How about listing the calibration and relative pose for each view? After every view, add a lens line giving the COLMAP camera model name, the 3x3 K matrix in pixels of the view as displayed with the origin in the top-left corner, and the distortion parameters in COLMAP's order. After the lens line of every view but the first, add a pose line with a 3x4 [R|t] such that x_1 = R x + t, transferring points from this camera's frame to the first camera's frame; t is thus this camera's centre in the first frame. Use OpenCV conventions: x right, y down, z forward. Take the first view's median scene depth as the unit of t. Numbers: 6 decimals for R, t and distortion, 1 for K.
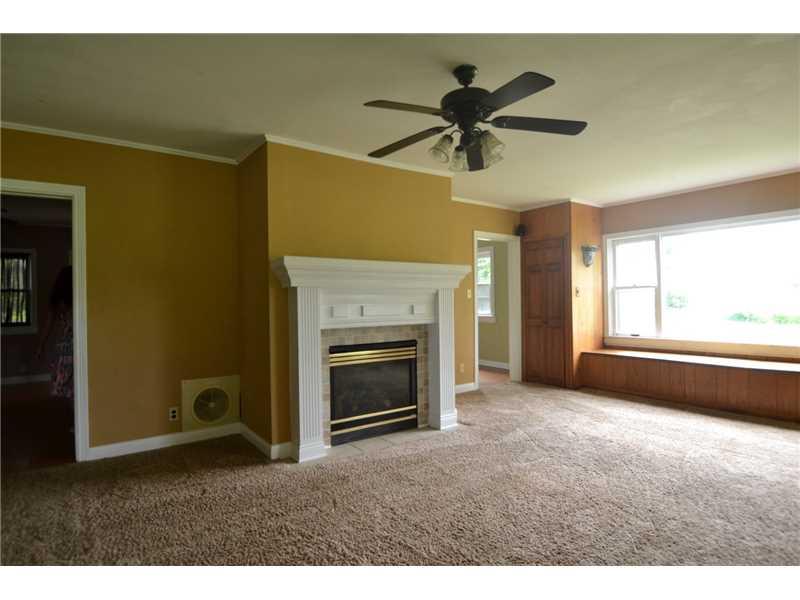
lens RADIAL K [[452.2, 0, 400.0], [0, 452.2, 300.0], [0, 0, 1]] dist [-0.003378, -0.000492]
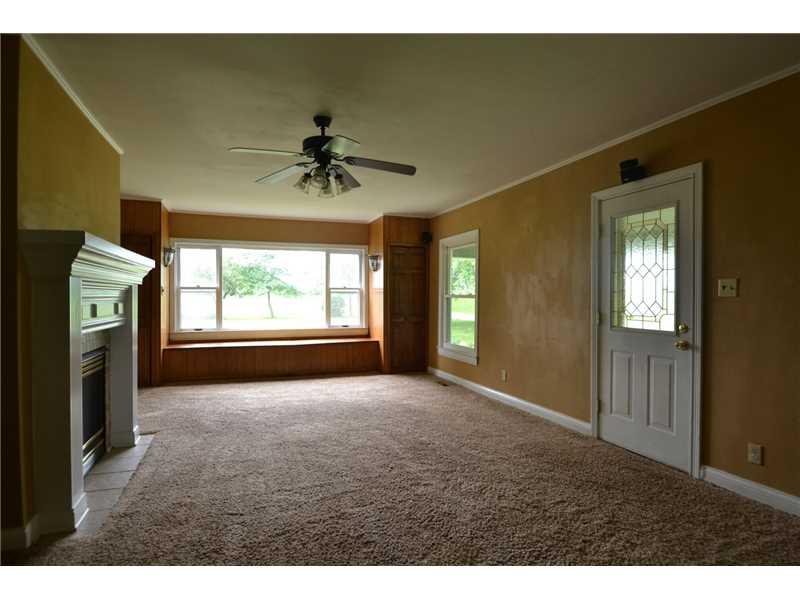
lens RADIAL K [[452.2, 0, 400.0], [0, 452.2, 300.0], [0, 0, 1]] dist [-0.003378, -0.000492]
pose [[0.267352, -0.000701, 0.963599, -0.604043], [-0.002106, 0.999997, 0.001312, 0.000212], [-0.963597, -0.002380, 0.267350, 0.261442]]
